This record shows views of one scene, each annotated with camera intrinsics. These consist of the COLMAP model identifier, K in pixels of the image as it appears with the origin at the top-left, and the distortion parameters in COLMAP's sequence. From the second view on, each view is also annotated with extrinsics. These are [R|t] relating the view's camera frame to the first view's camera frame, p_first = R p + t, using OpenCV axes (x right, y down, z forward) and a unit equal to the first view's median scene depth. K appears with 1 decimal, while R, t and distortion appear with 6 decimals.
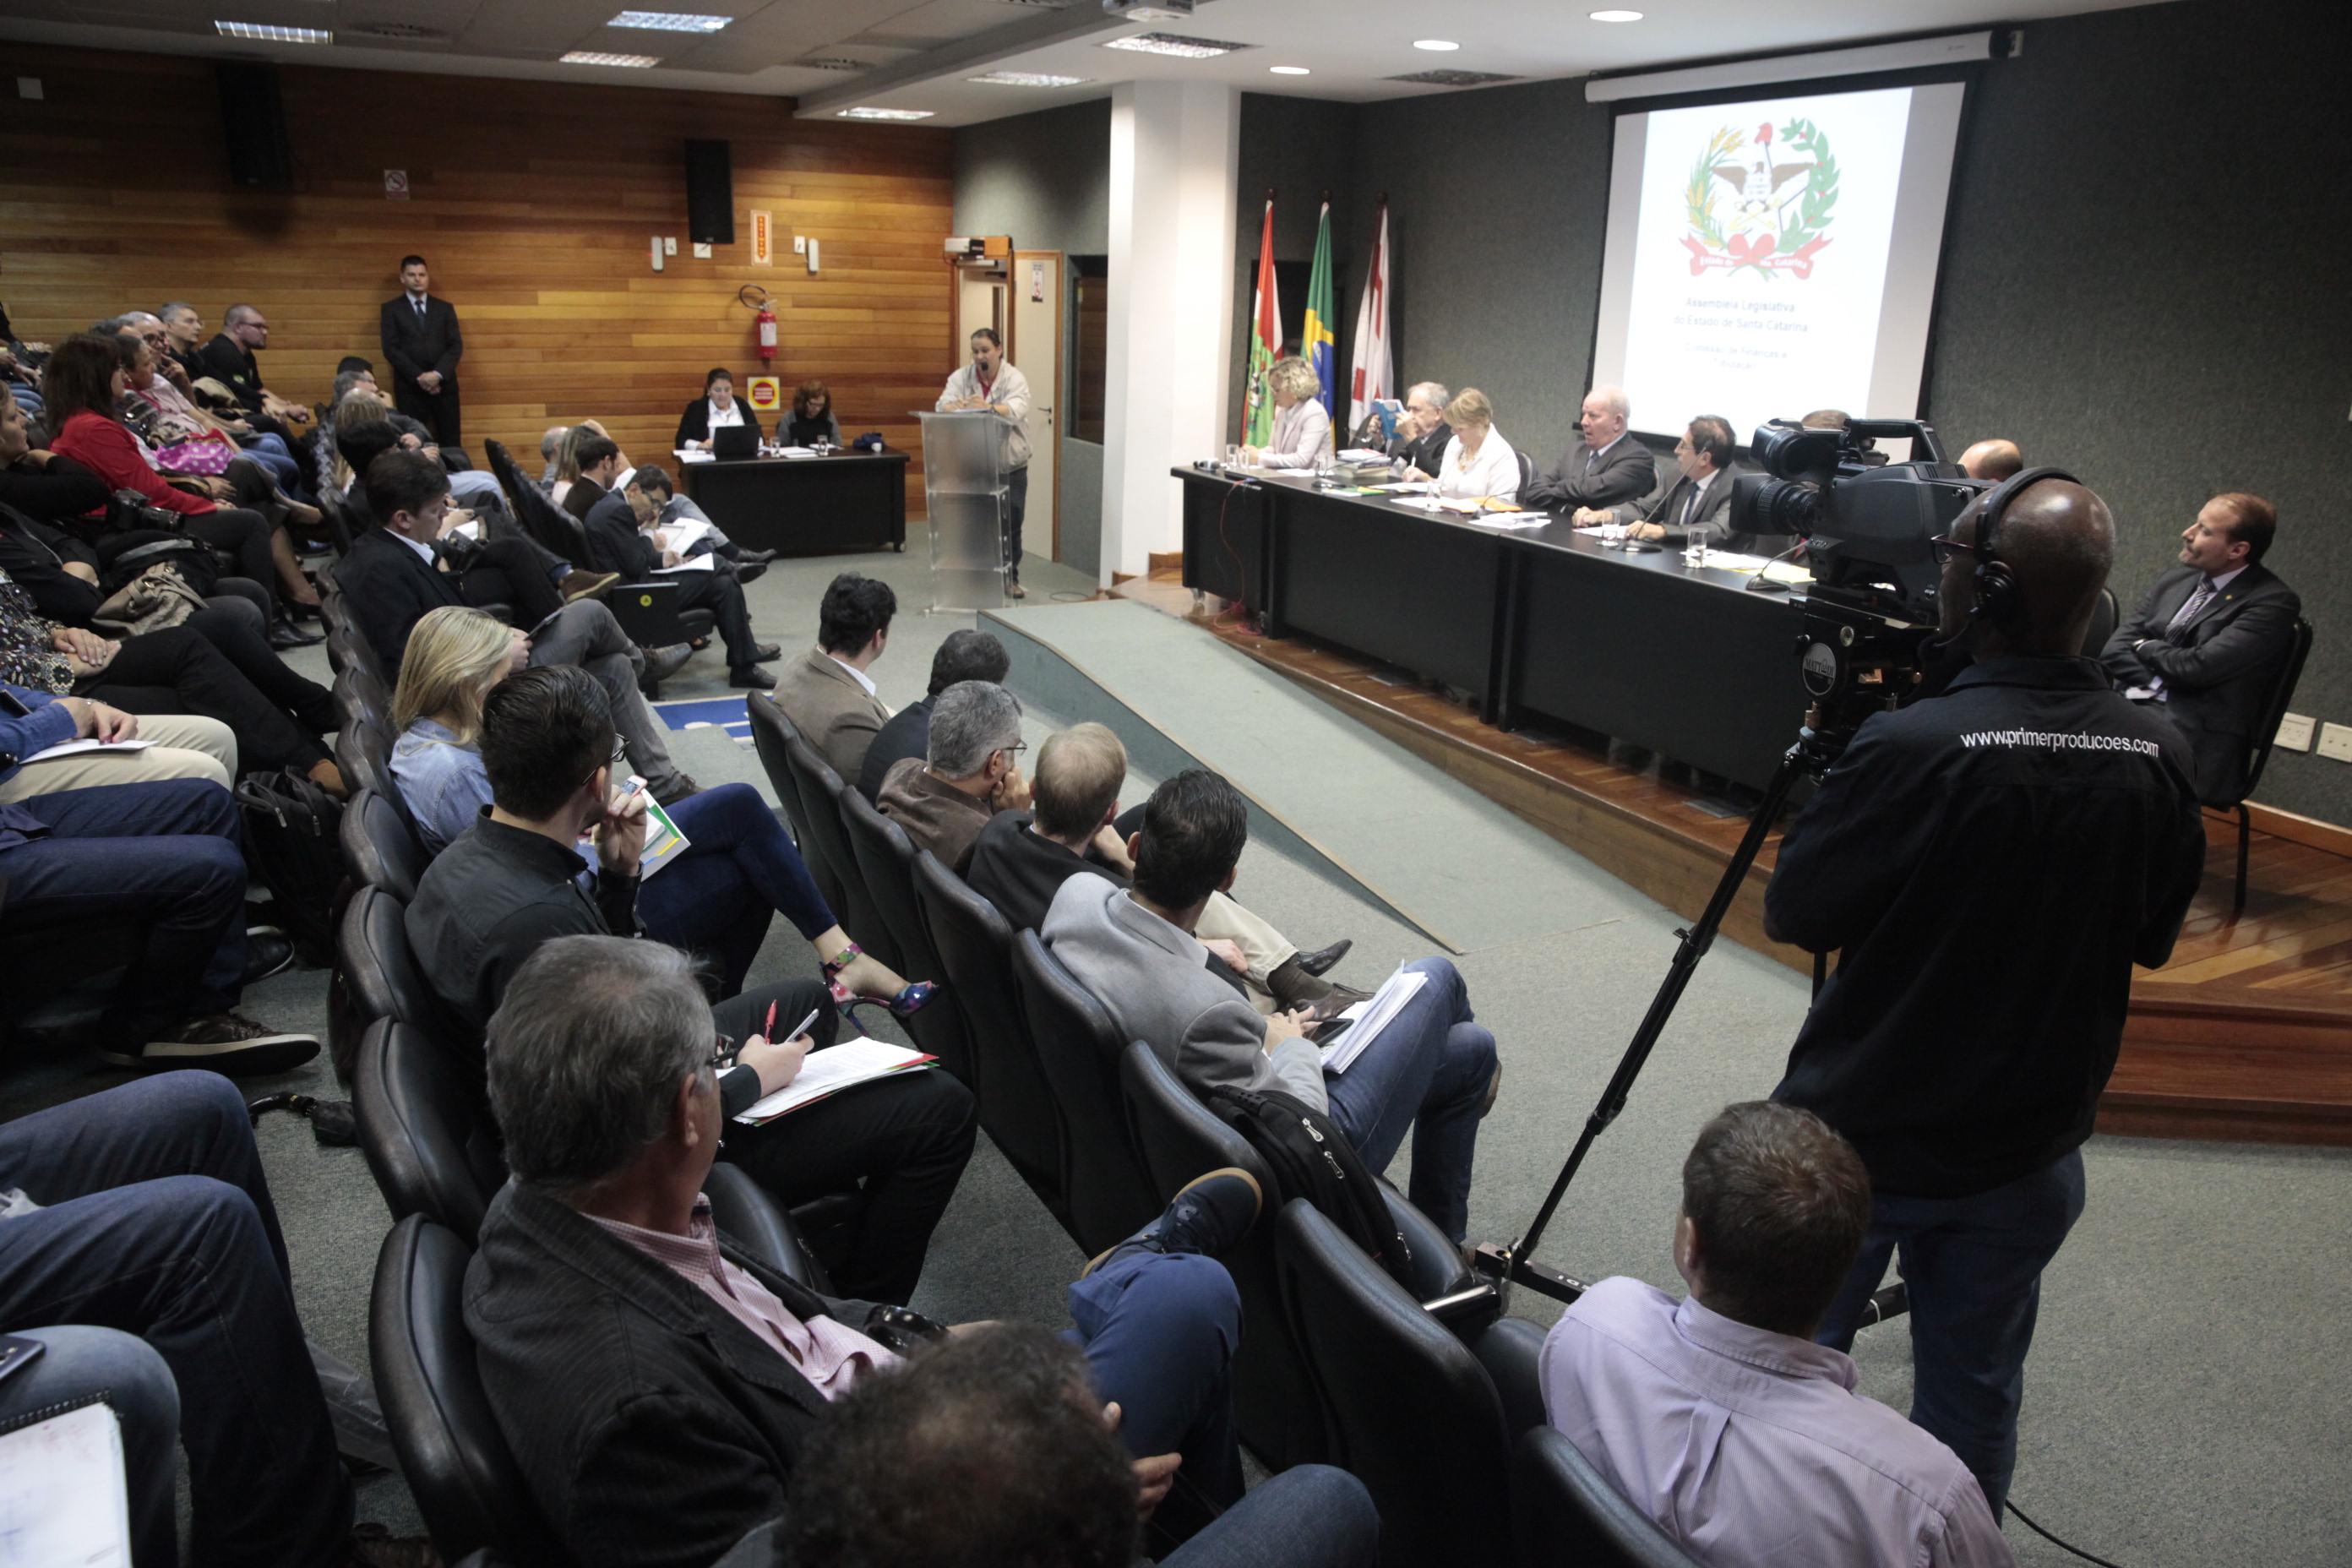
lens RADIAL K [[1620.7, 0, 1177.4], [0, 1620.7, 789.5], [0, 0, 1]] dist [-0.108485, 0.085955]
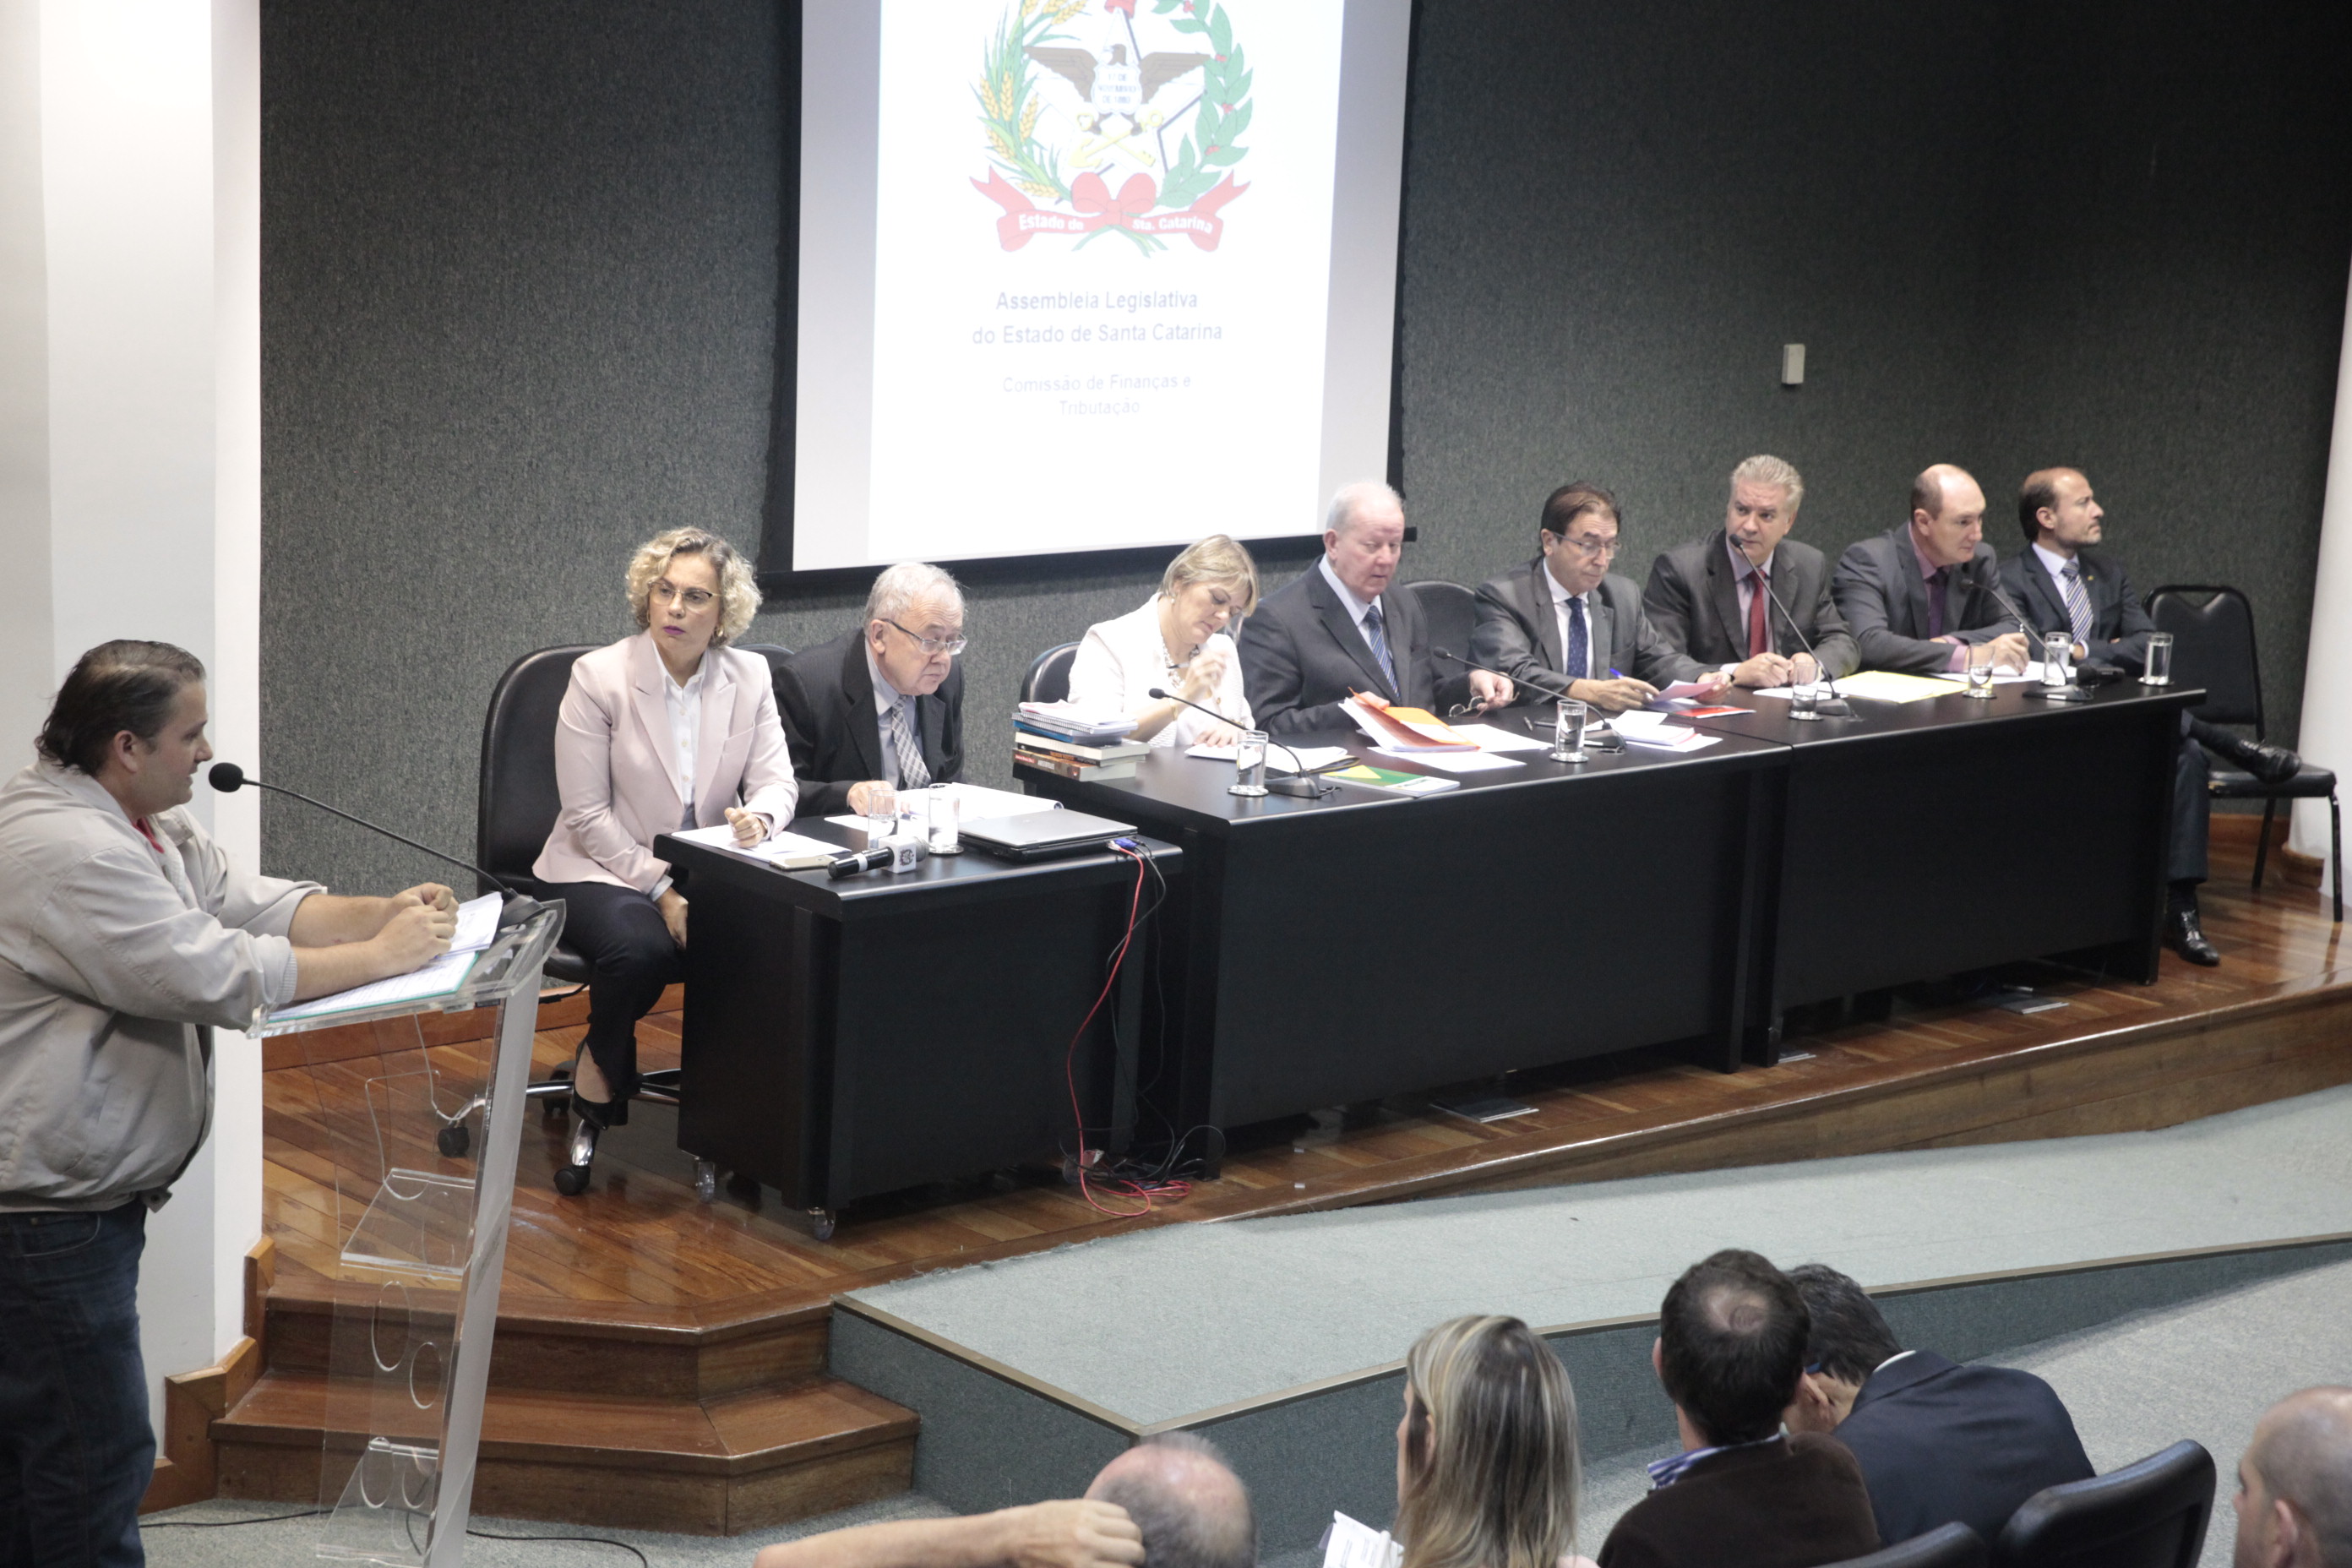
lens RADIAL K [[3976.8, 0, 1175.3], [0, 3976.8, 783.9], [0, 0, 1]] dist [0.174804, 0.070354]
pose [[-0.233112, -0.215994, 0.948159, -0.819313], [0.246195, 0.930148, 0.272420, -0.429704], [-0.940769, 0.296937, -0.163652, 1.037976]]
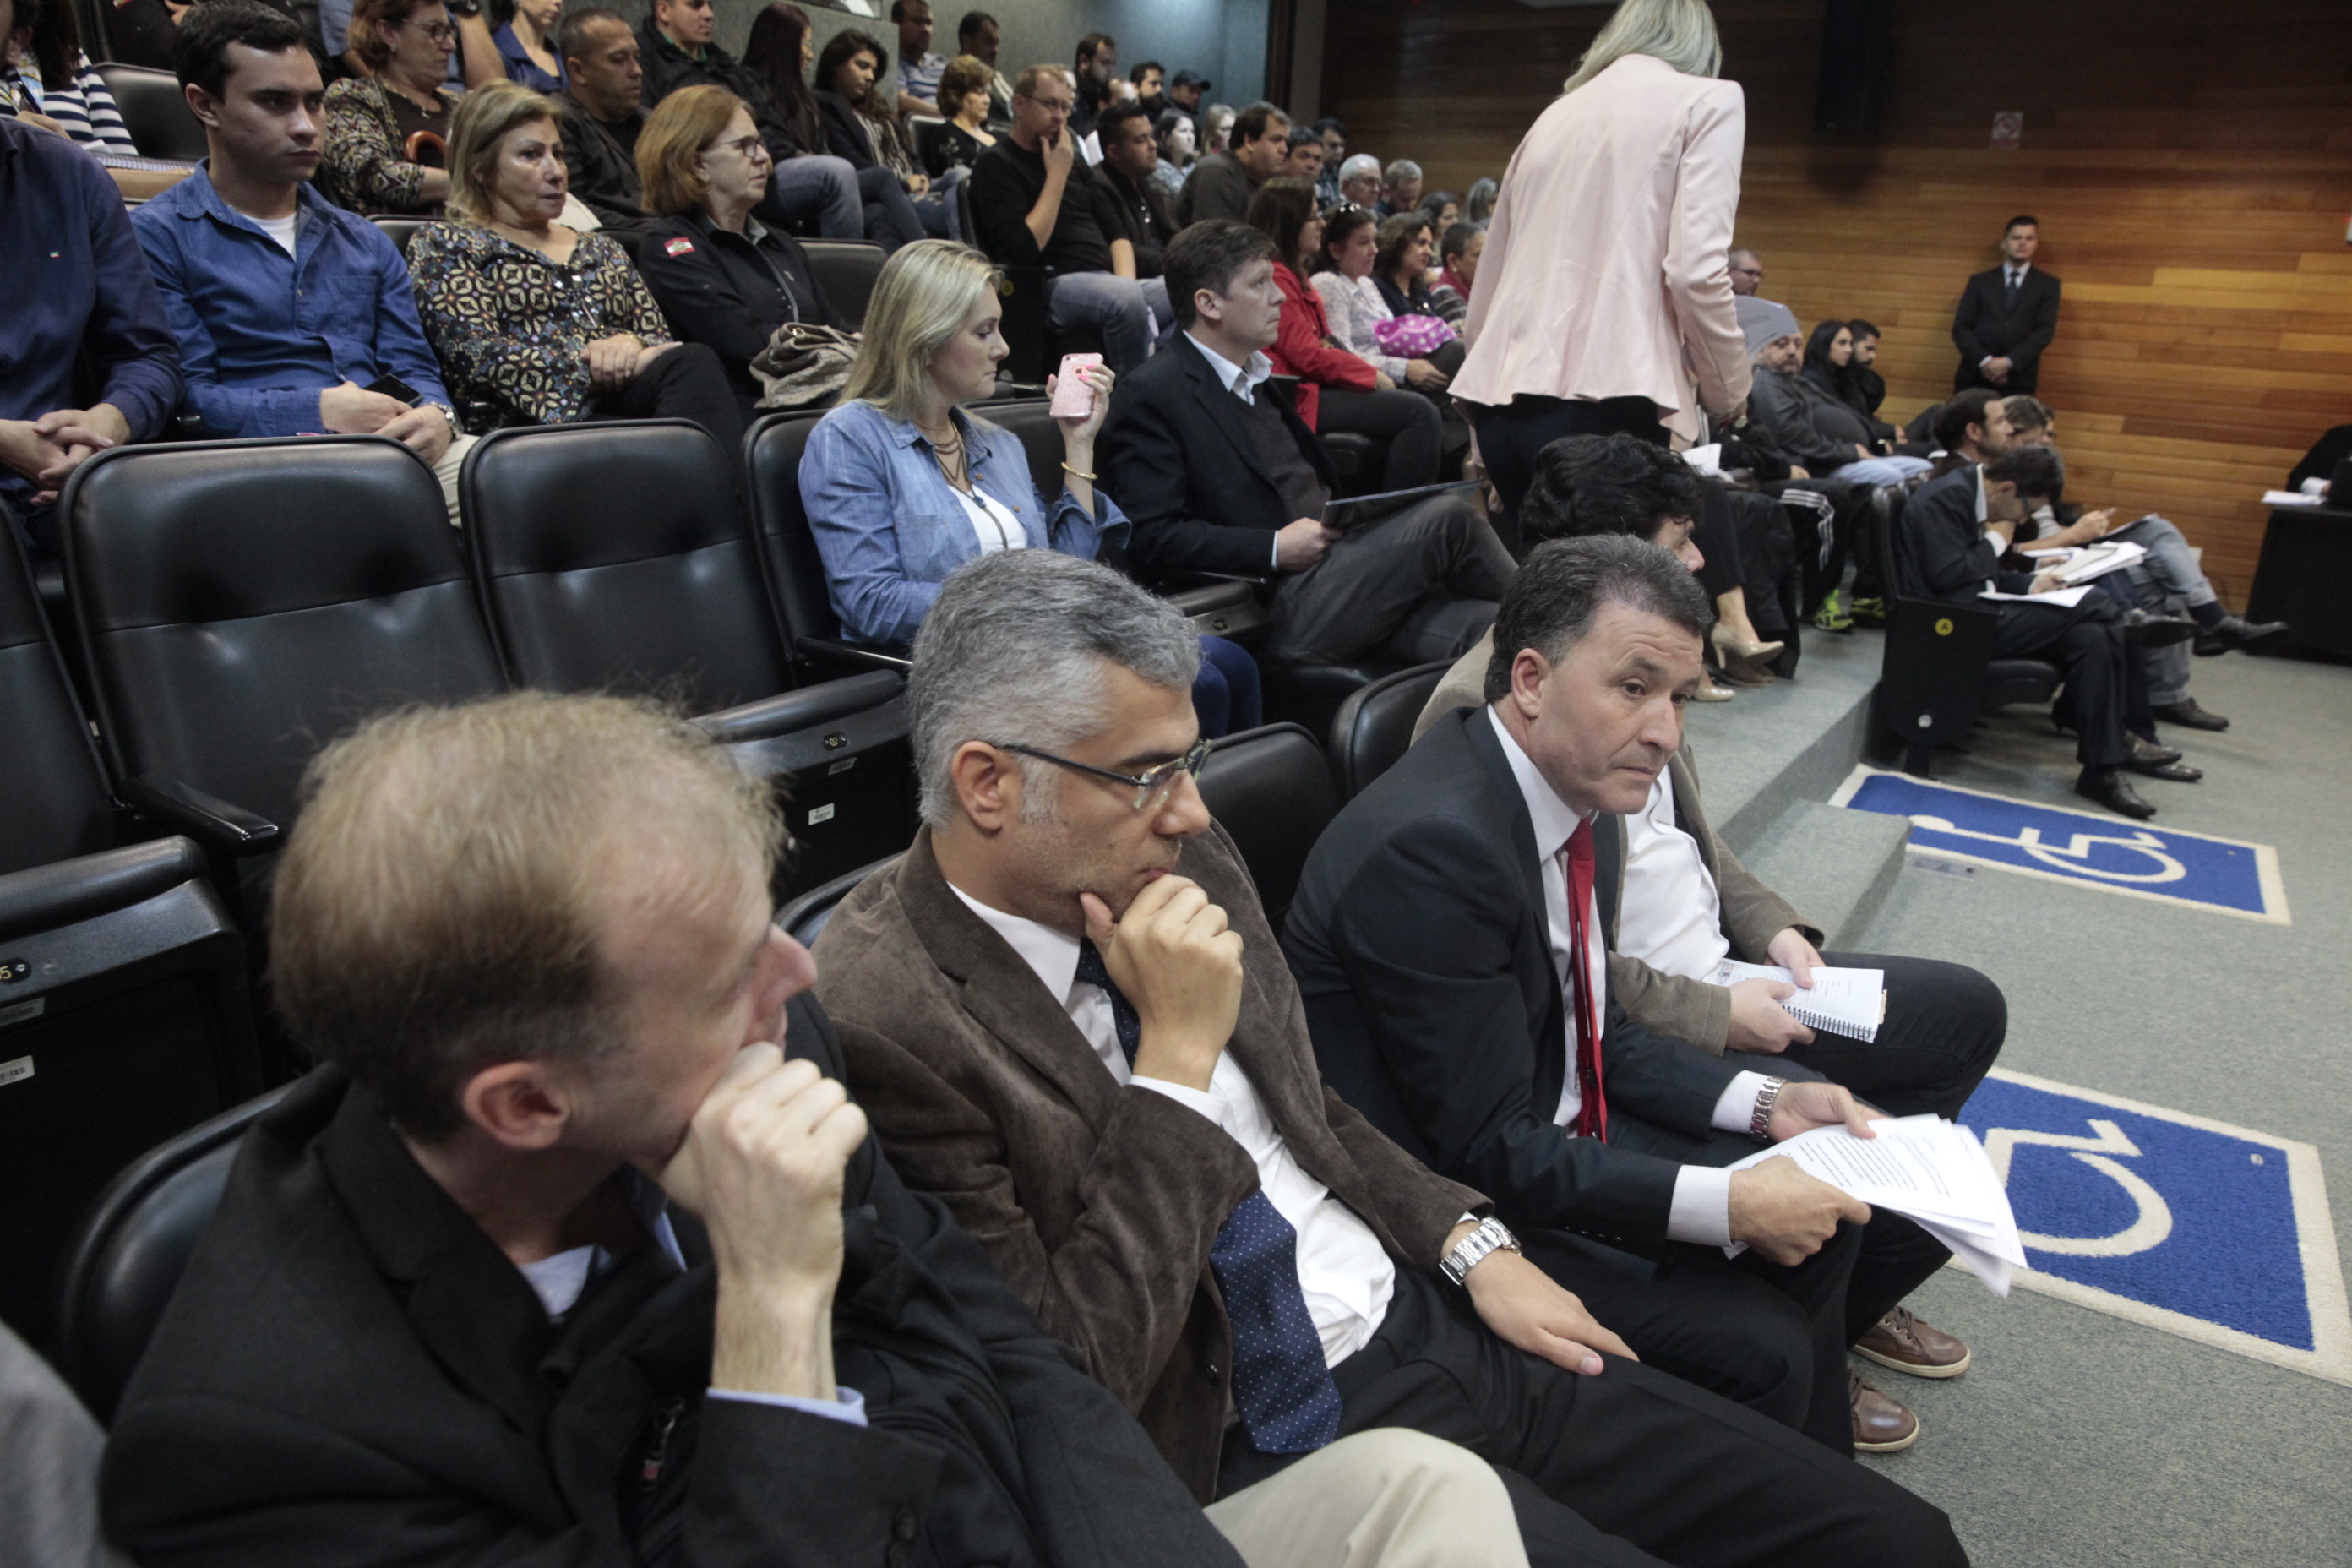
lens RADIAL K [[1595.6, 0, 1179.8], [0, 1595.6, 789.1], [0, 0, 1]] dist [-0.112441, 0.082325]
pose [[0.493364, 0.254529, -0.831749, 0.053262], [-0.297576, 0.947919, 0.113568, -0.028414], [0.817337, 0.191478, 0.543411, 0.340988]]
